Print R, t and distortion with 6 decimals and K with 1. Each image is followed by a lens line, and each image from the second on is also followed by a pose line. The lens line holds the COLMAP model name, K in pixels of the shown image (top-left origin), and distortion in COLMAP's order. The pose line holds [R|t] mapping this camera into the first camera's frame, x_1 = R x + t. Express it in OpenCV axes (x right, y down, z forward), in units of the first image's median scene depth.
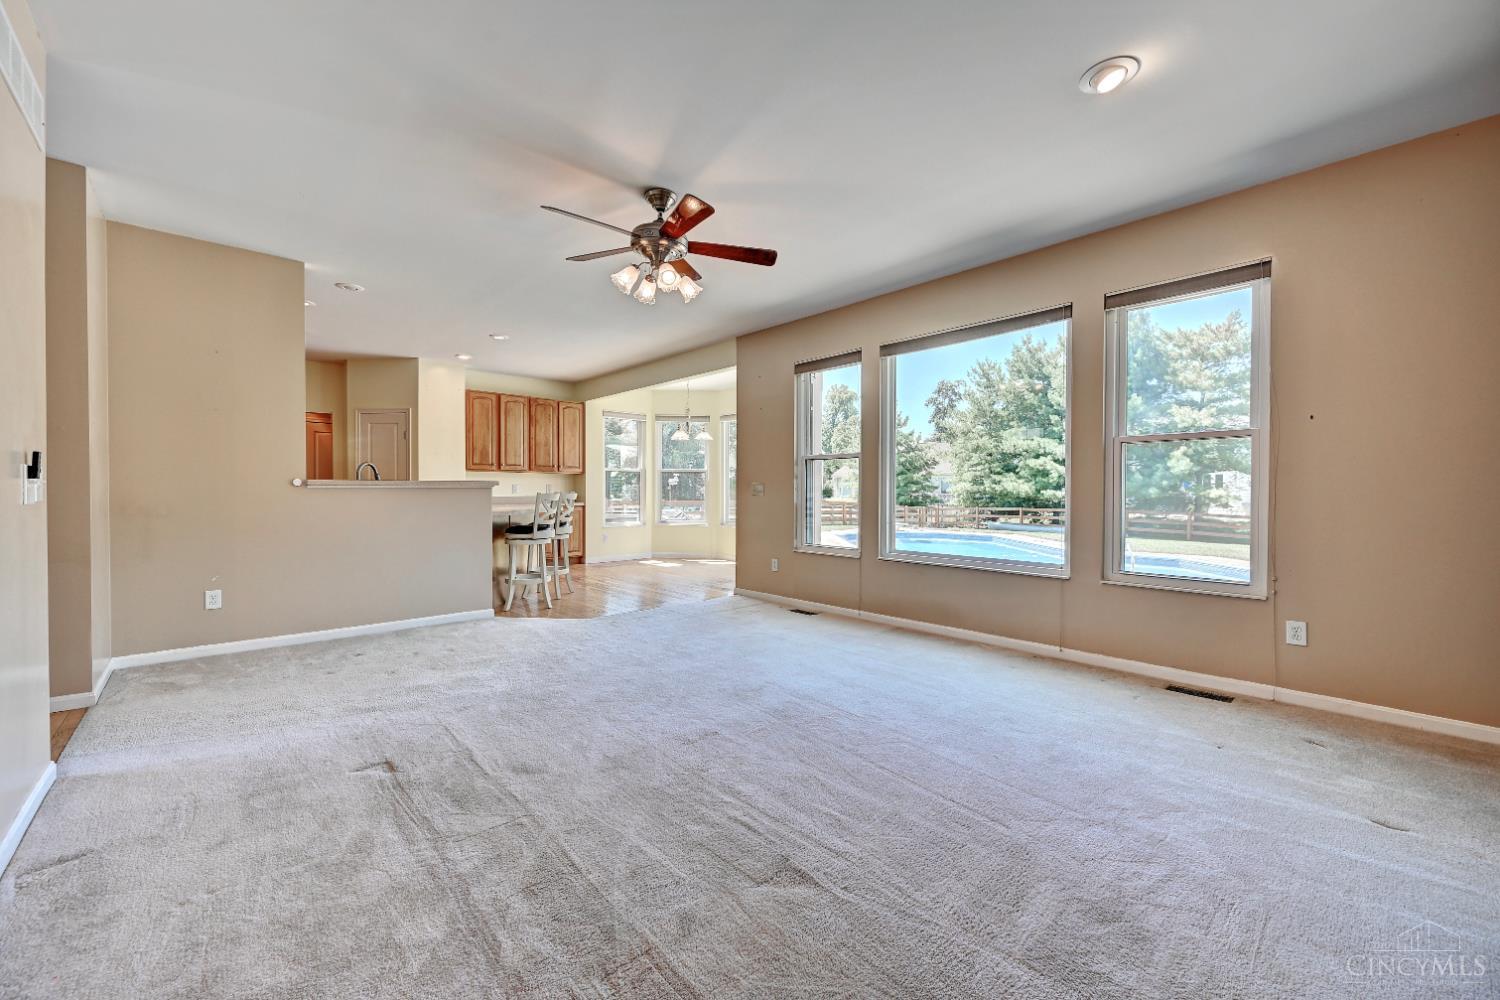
lens RADIAL K [[588.1, 0, 753.4], [0, 588.1, 496.2], [0, 0, 1]] dist [-0.000594, -0.000207]
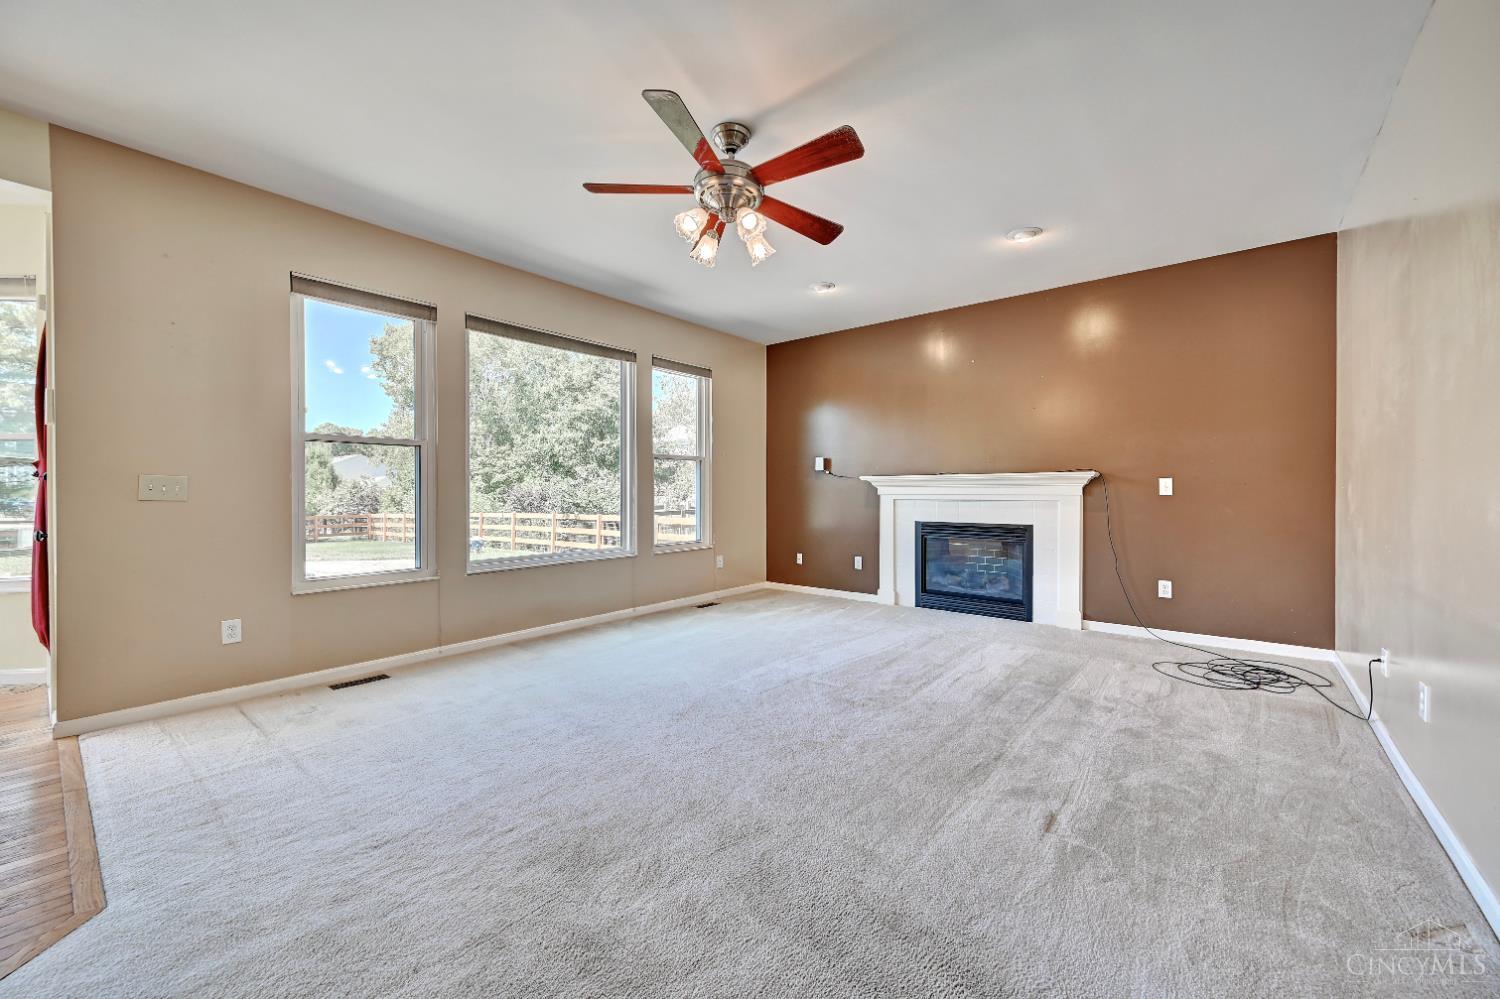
lens RADIAL K [[588.1, 0, 753.4], [0, 588.1, 495.7], [0, 0, 1]] dist [-0.000594, -0.000207]
pose [[-0.144561, -0.007117, 0.989470, -0.636998], [0.012725, 0.999878, 0.009051, -0.004460], [-0.989414, 0.013899, -0.144453, 0.703870]]
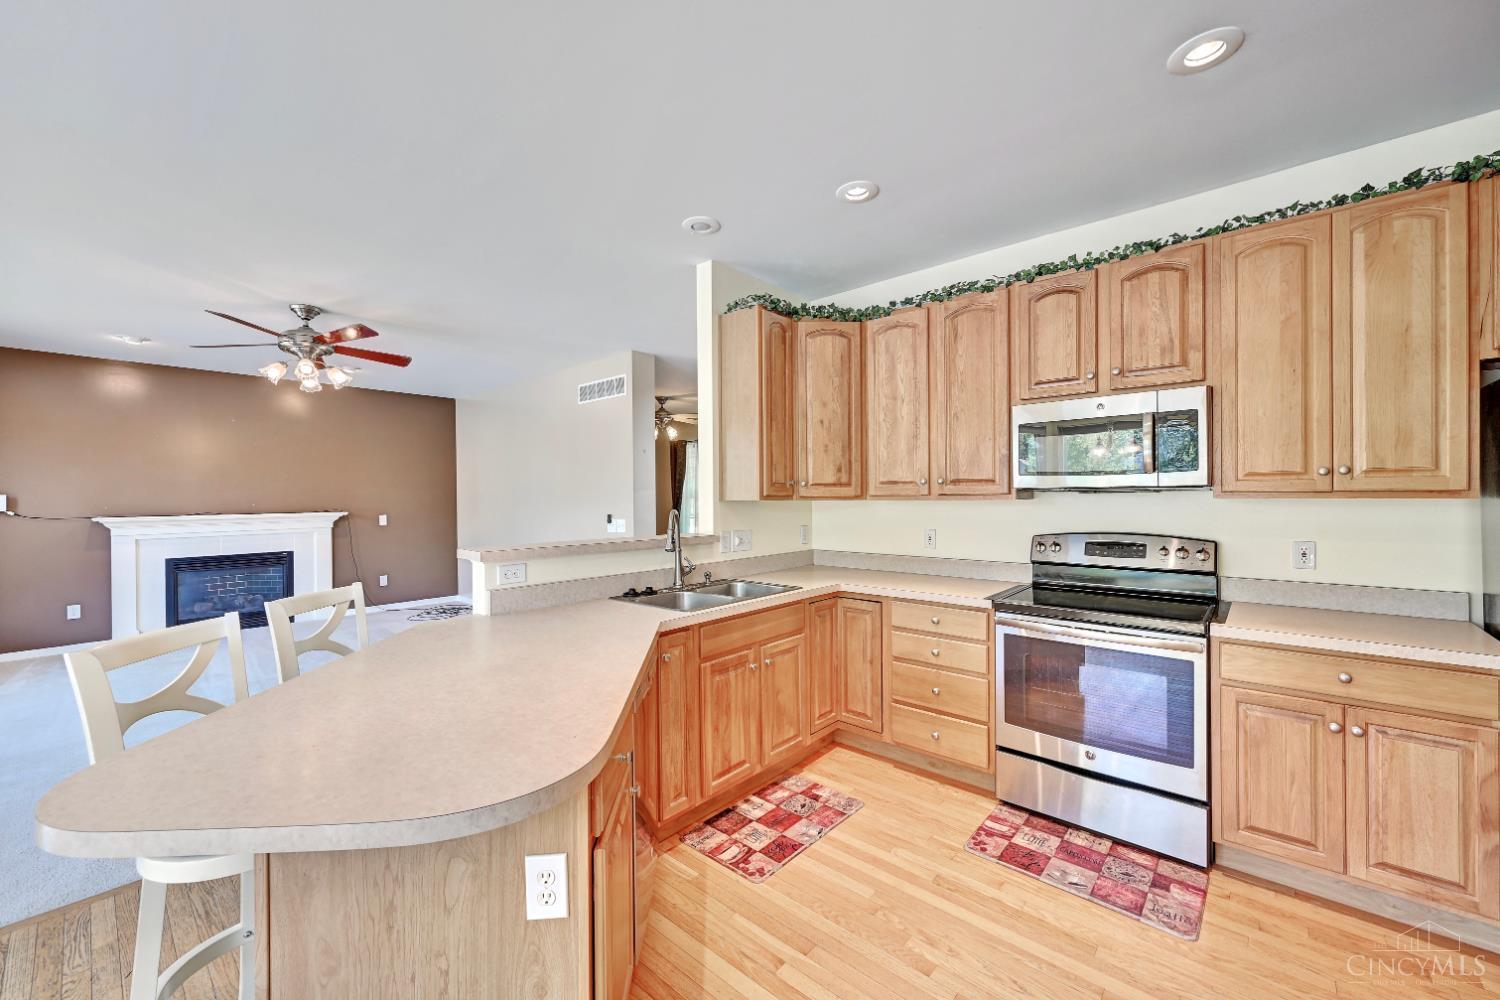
lens RADIAL K [[588.1, 0, 753.4], [0, 588.1, 496.2], [0, 0, 1]] dist [-0.000594, -0.000207]
pose [[-0.994448, 0.005921, -0.105066, -0.630784], [0.004539, 0.999900, 0.013382, -0.077207], [0.105134, 0.012831, -0.994375, 1.517772]]
